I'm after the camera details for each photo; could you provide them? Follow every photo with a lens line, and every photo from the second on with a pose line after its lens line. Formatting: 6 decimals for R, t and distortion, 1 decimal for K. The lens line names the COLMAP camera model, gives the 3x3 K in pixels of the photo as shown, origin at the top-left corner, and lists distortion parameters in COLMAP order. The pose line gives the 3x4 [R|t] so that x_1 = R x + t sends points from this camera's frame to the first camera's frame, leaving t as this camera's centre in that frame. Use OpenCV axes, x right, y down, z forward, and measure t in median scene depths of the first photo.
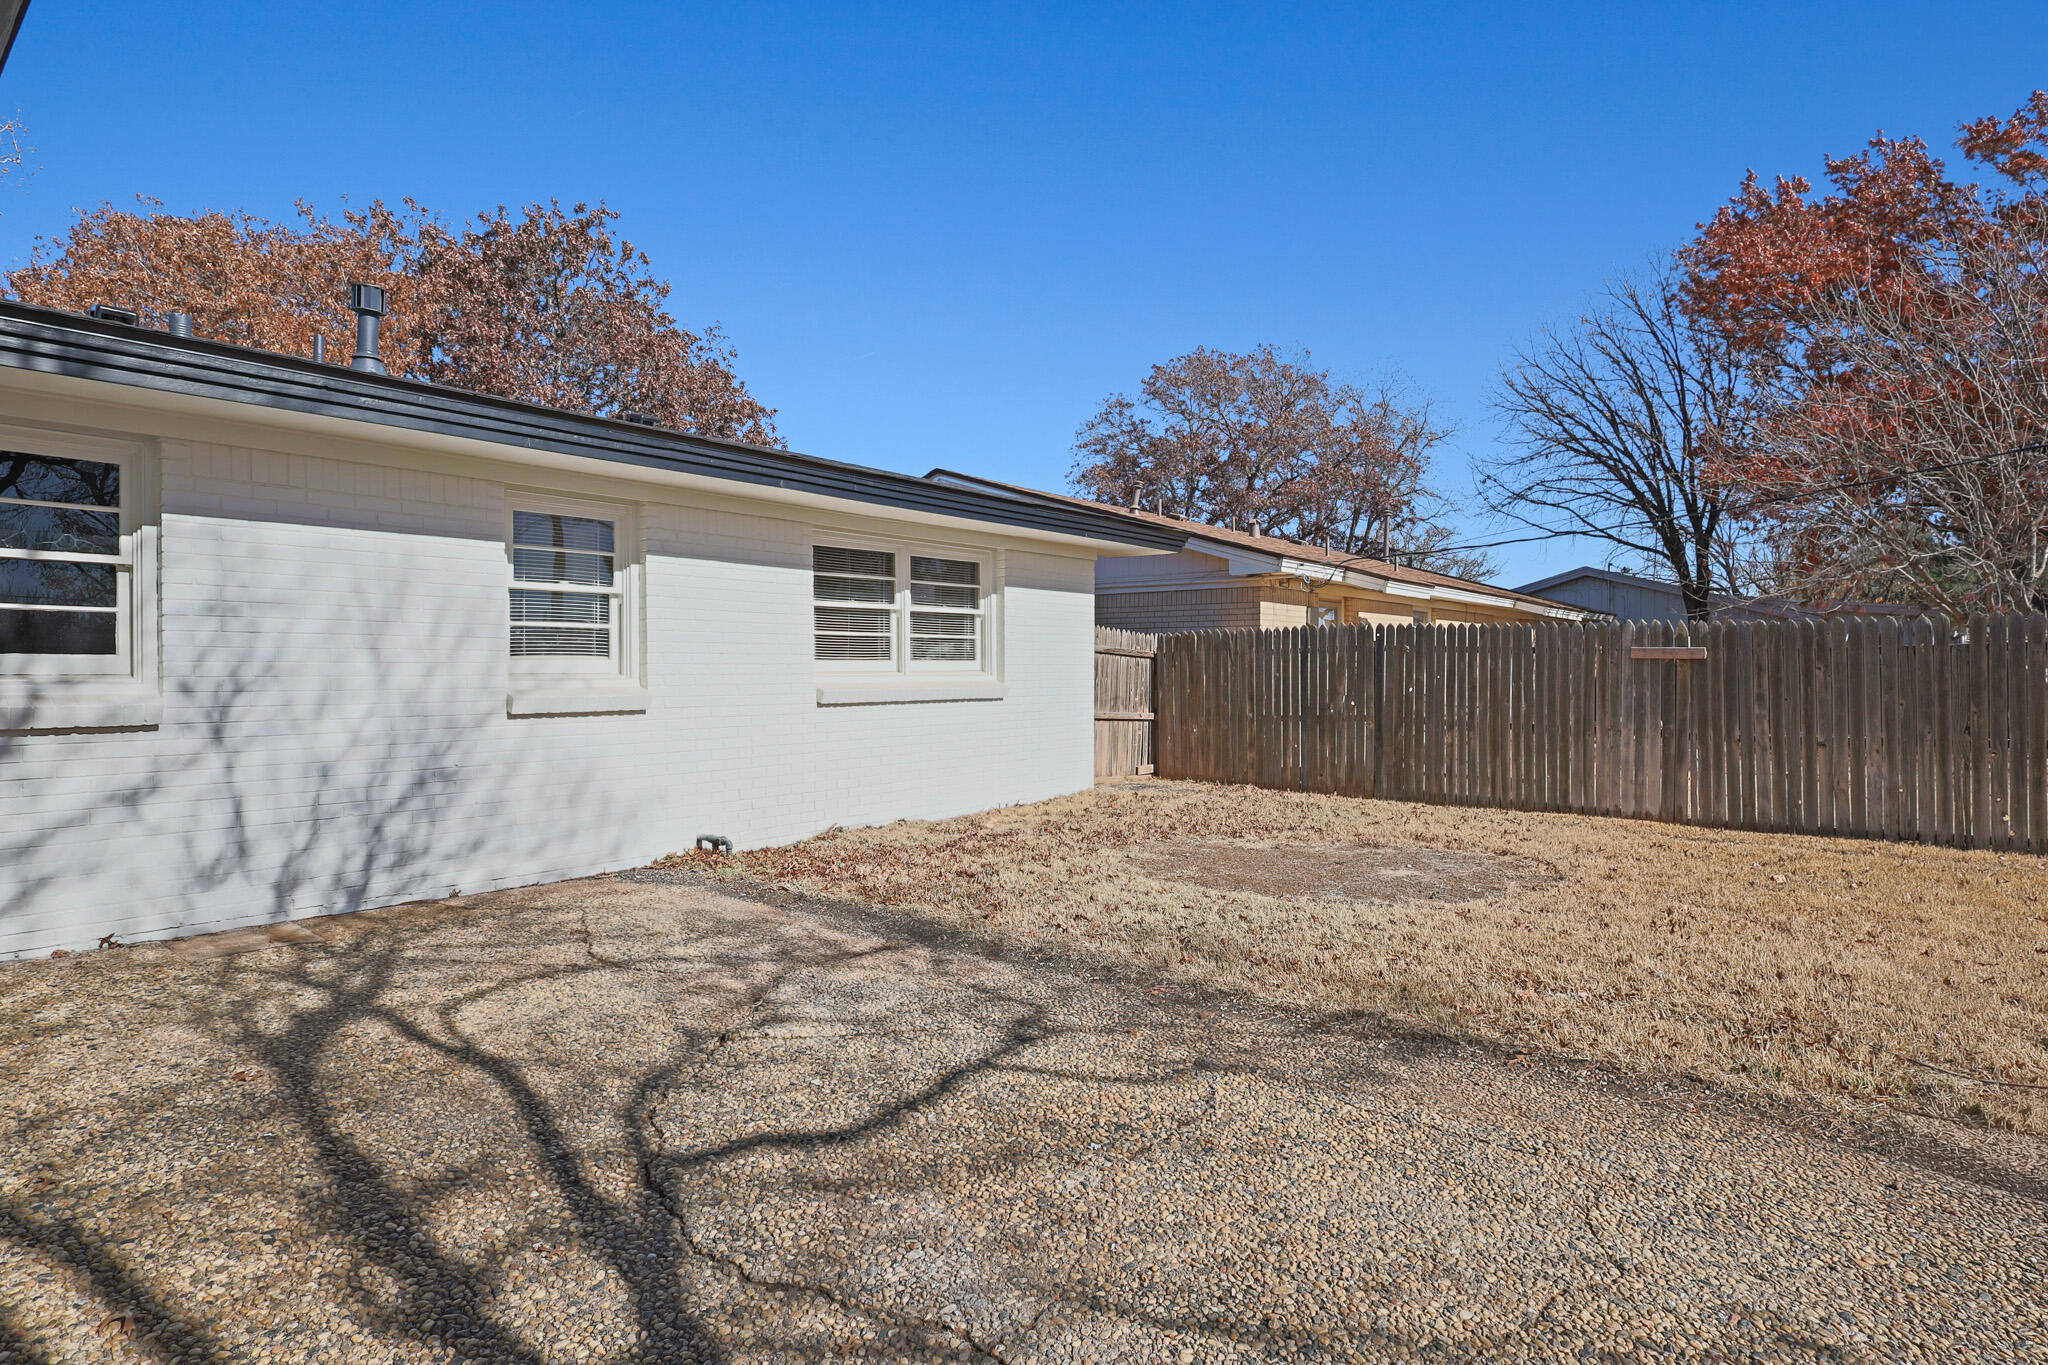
lens RADIAL K [[1055.0, 0, 1028.4], [0, 1055.0, 680.2], [0, 0, 1]] dist [-0.006809, -0.003500]
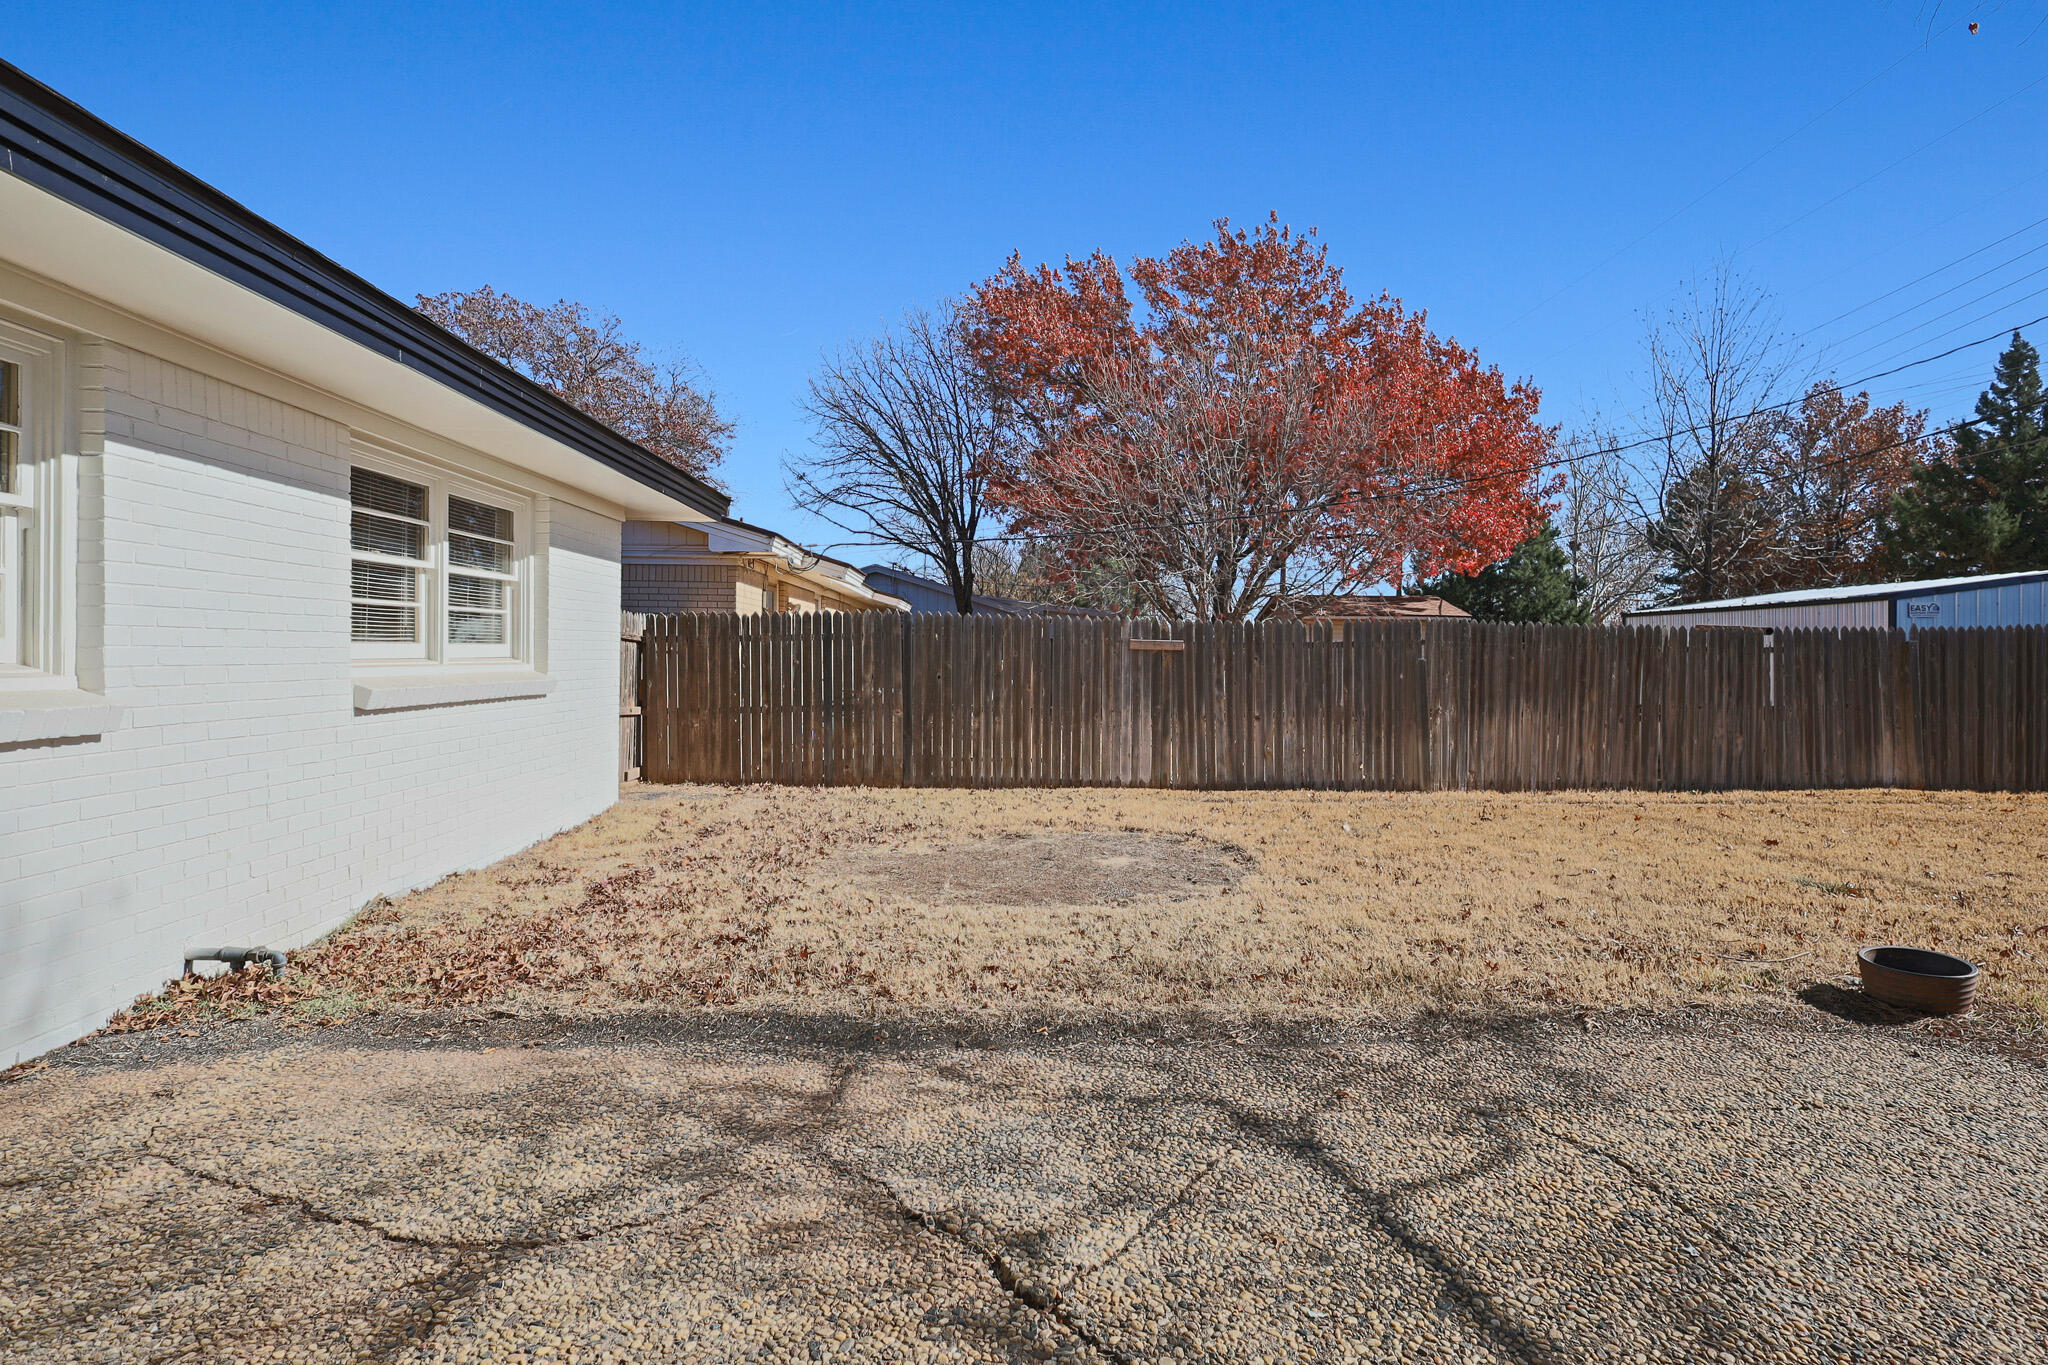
lens RADIAL K [[1028.5, 0, 1004.9], [0, 1028.5, 652.7], [0, 0, 1]] dist [-0.003705, 0.003837]
pose [[0.748963, 0.006338, 0.662582, -0.286404], [0.000273, 0.999951, -0.009875, -0.005829], [-0.662612, 0.007577, 0.748925, 0.248181]]
